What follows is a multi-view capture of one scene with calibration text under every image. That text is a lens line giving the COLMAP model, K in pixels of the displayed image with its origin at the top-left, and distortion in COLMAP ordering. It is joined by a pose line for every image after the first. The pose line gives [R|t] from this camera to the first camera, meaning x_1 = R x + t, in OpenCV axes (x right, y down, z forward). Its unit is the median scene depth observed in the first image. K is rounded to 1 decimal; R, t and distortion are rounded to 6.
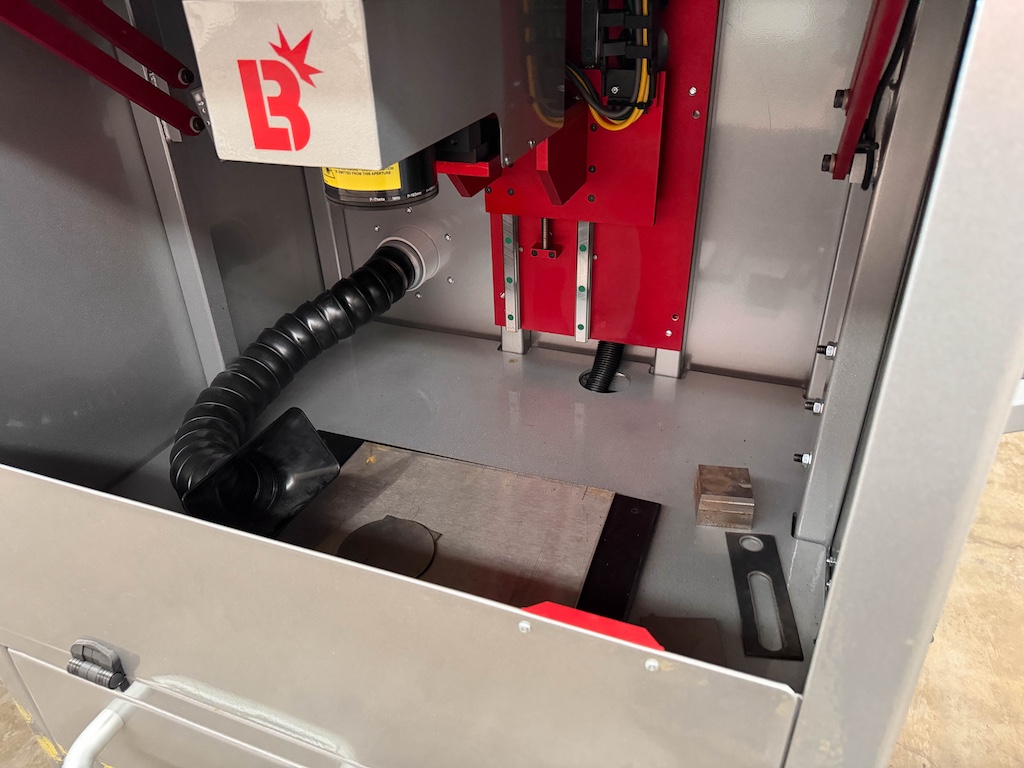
lens RADIAL K [[735.2, 0, 505.0], [0, 735.2, 389.0], [0, 0, 1]] dist [0.041103, -0.039703]
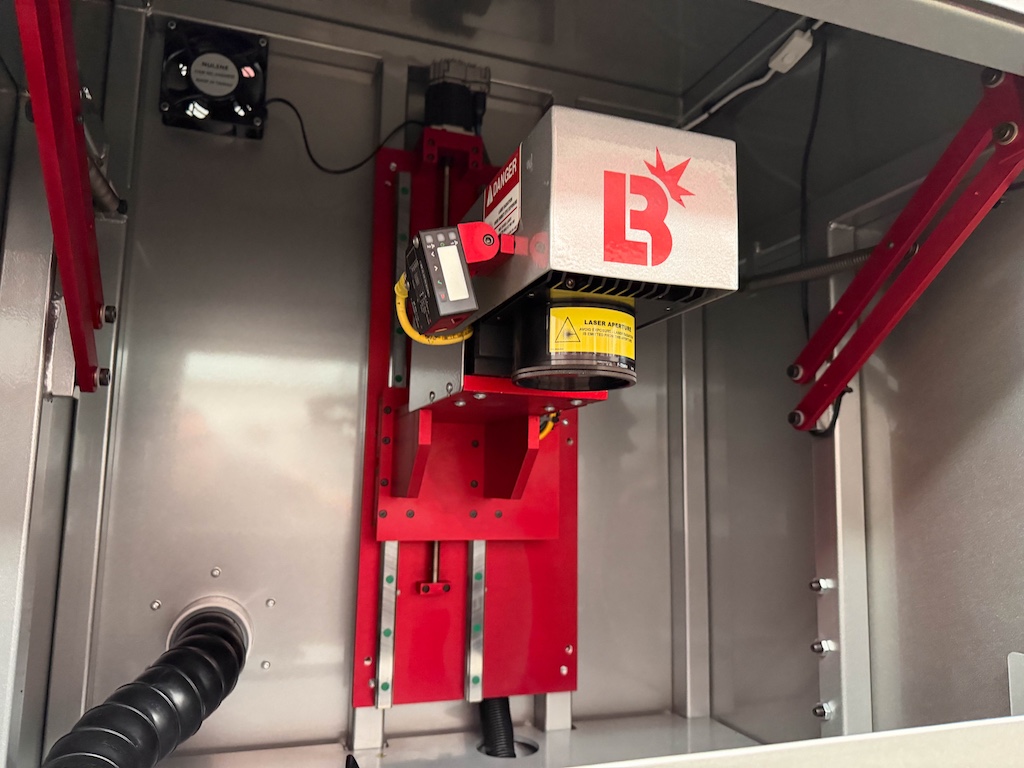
lens RADIAL K [[739.6, 0, 514.2], [0, 739.6, 380.0], [0, 0, 1]] dist [0.038747, -0.062420]
pose [[0.760916, 0.132406, 0.635197, -0.577809], [0.297311, 0.798991, -0.522704, 0.126393], [-0.576726, 0.586585, 0.568600, 0.397447]]
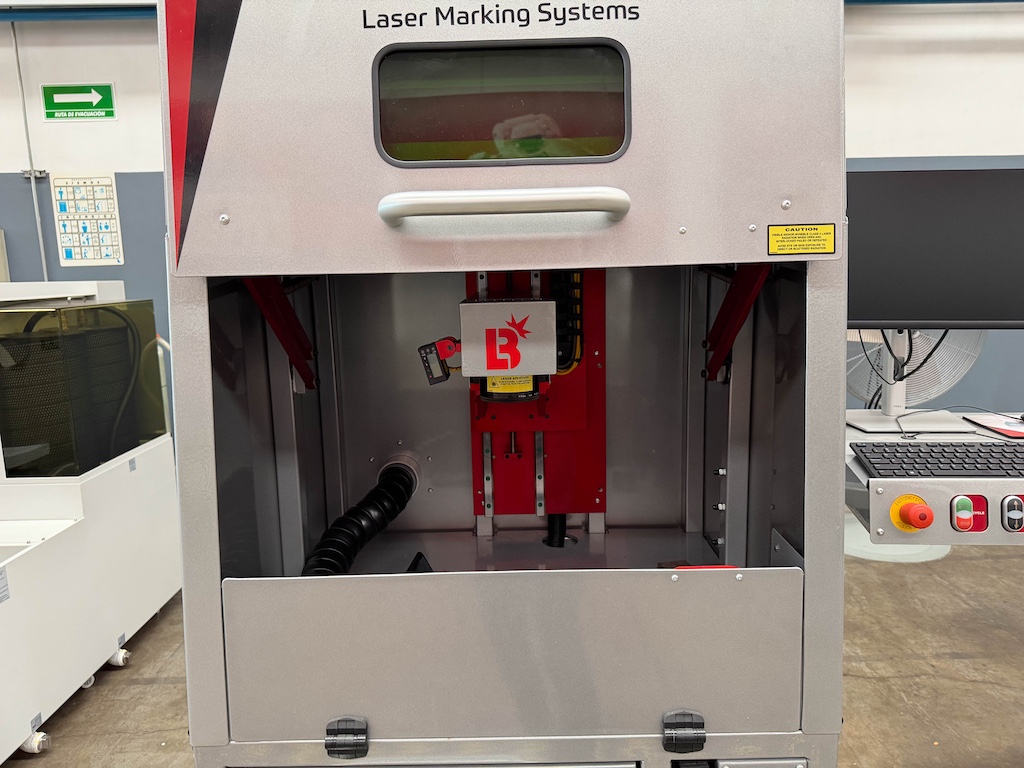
lens RADIAL K [[736.2, 0, 508.2], [0, 736.2, 385.0], [0, 0, 1]] dist [0.025877, -0.034991]
pose [[0.934625, -0.048376, 0.352330, -0.603965], [0.179164, 0.919849, -0.348968, 0.257481], [-0.307209, 0.389279, 0.868380, -0.450573]]
